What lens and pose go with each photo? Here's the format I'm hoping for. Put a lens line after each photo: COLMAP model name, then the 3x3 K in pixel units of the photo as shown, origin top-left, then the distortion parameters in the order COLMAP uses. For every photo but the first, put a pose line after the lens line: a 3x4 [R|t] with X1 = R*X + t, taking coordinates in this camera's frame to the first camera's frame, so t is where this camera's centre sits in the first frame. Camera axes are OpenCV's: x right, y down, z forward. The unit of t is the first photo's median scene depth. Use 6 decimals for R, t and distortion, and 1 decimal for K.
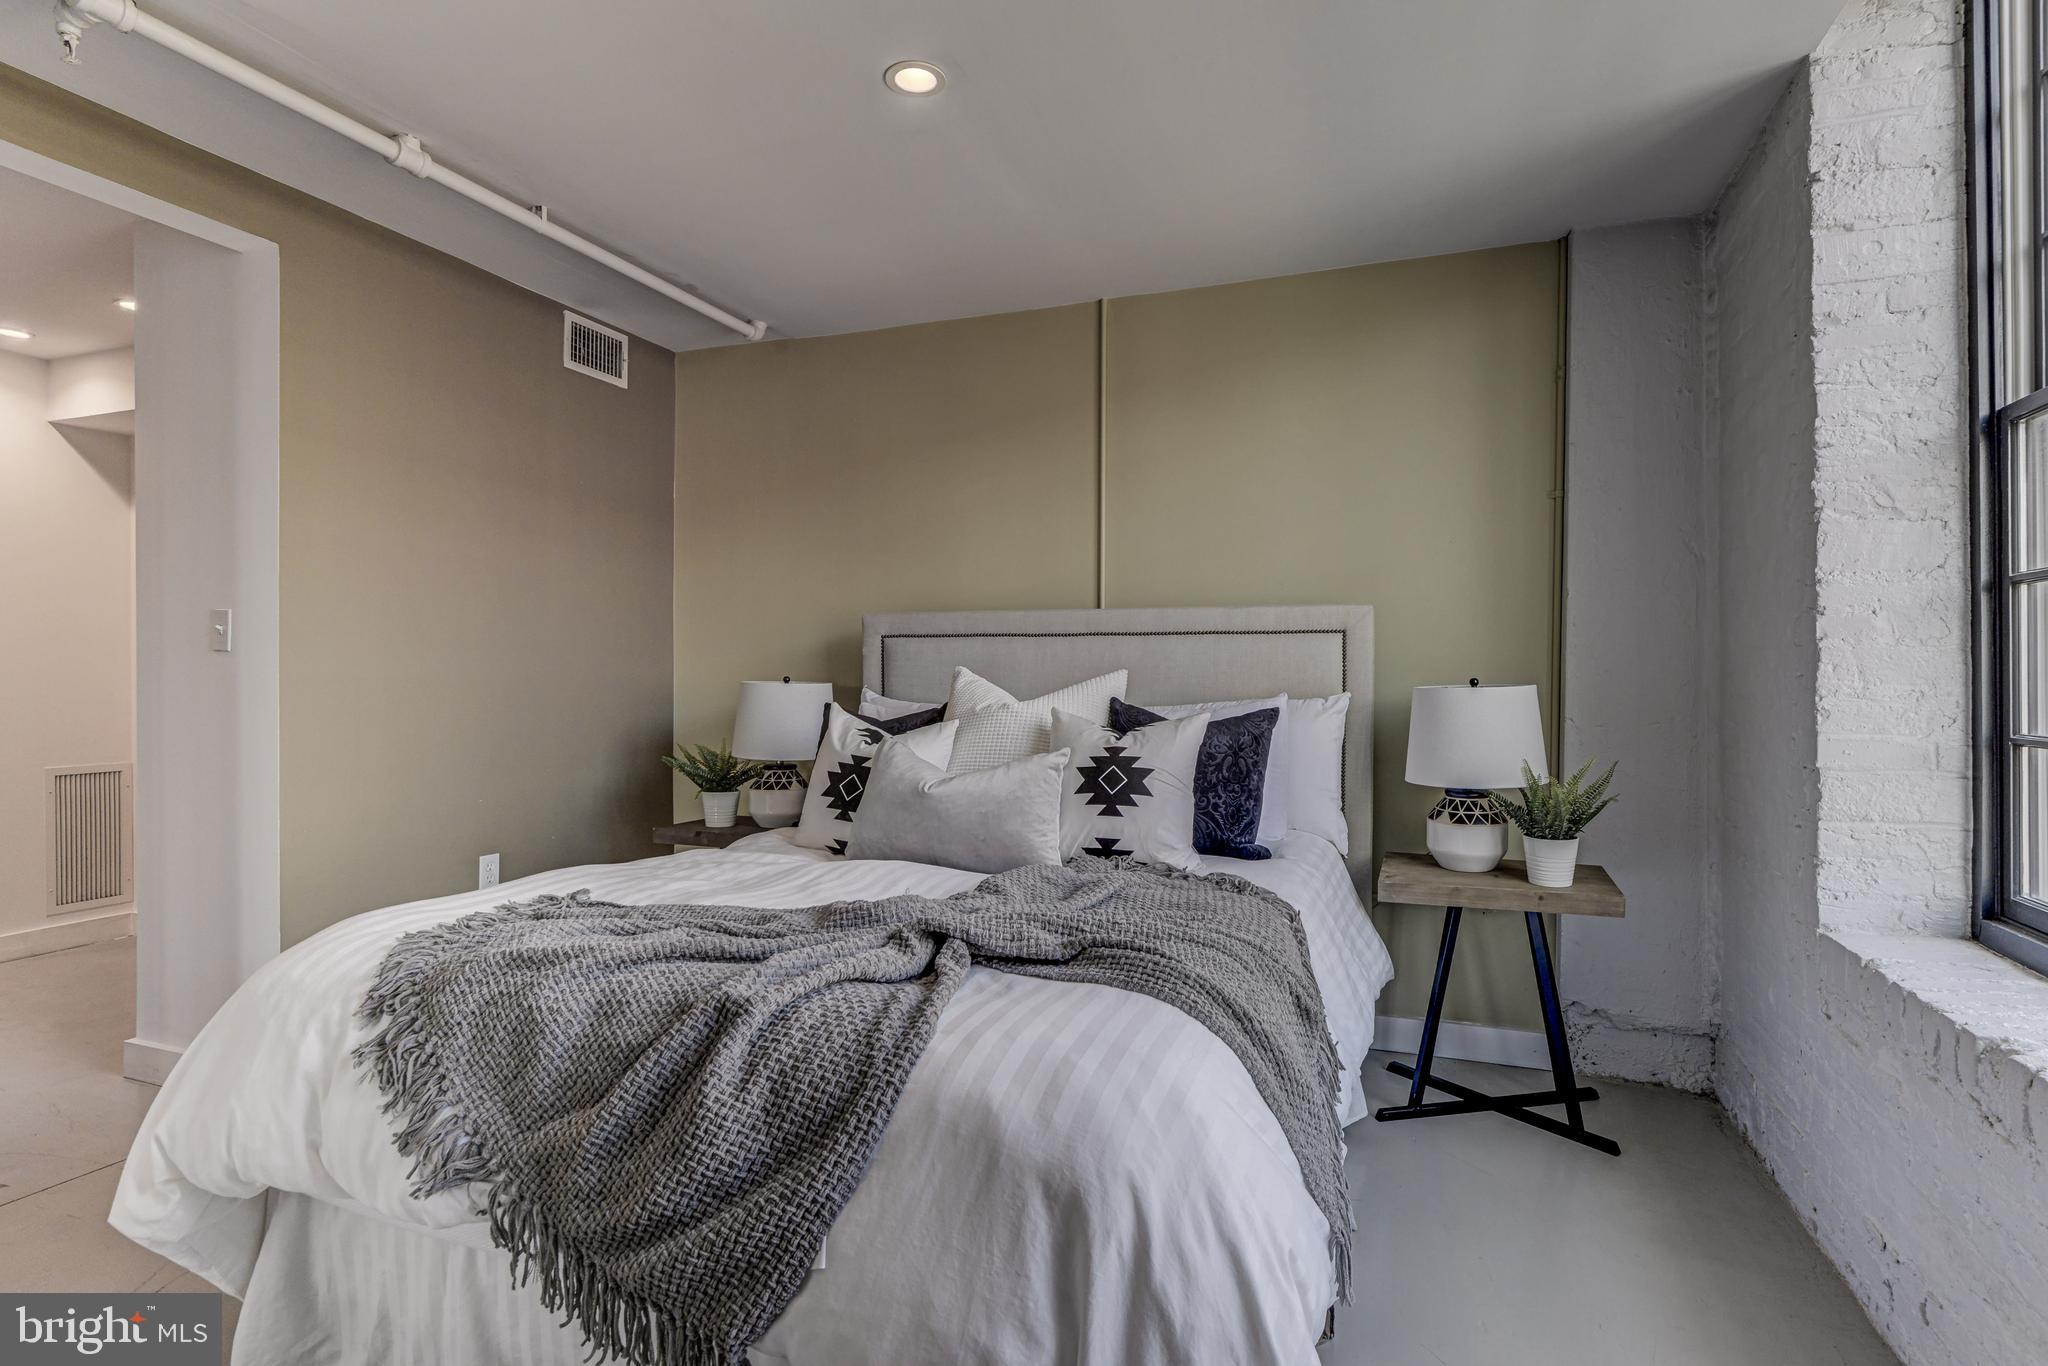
lens RADIAL K [[1028.8, 0, 1027.6], [0, 1028.8, 678.4], [0, 0, 1]] dist [-0.002821, -0.000962]
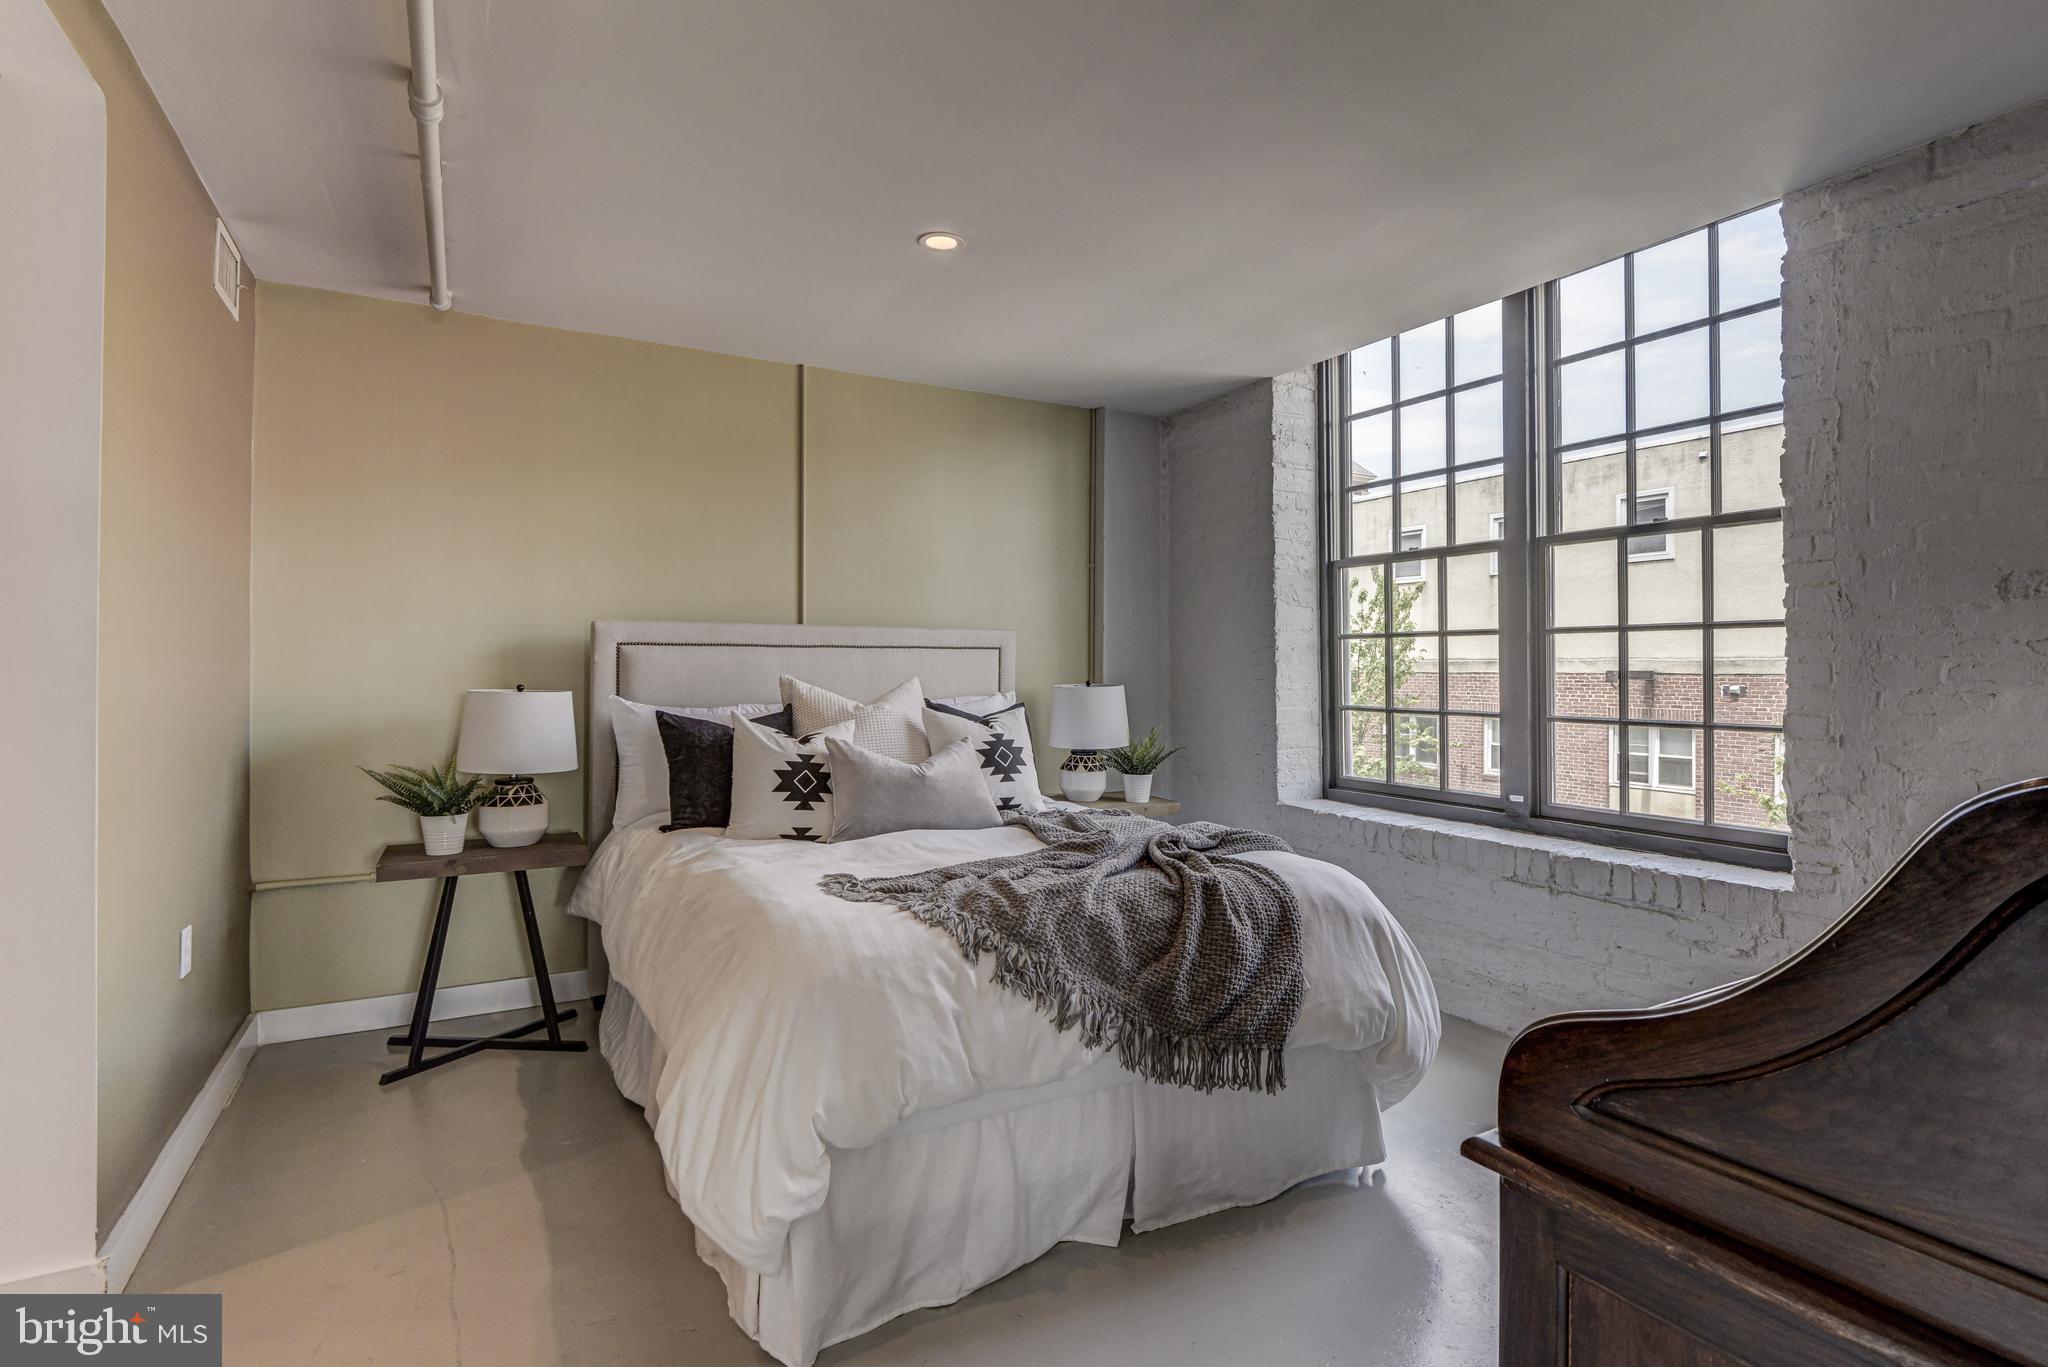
lens RADIAL K [[1012.6, 0, 1030.0], [0, 1012.6, 662.4], [0, 0, 1]] dist [-0.002921, -0.001095]
pose [[0.639909, 0.000971, 0.768450, -0.881347], [0.001953, 0.999994, -0.002890, -0.025585], [-0.768448, 0.003350, 0.639903, 0.062267]]
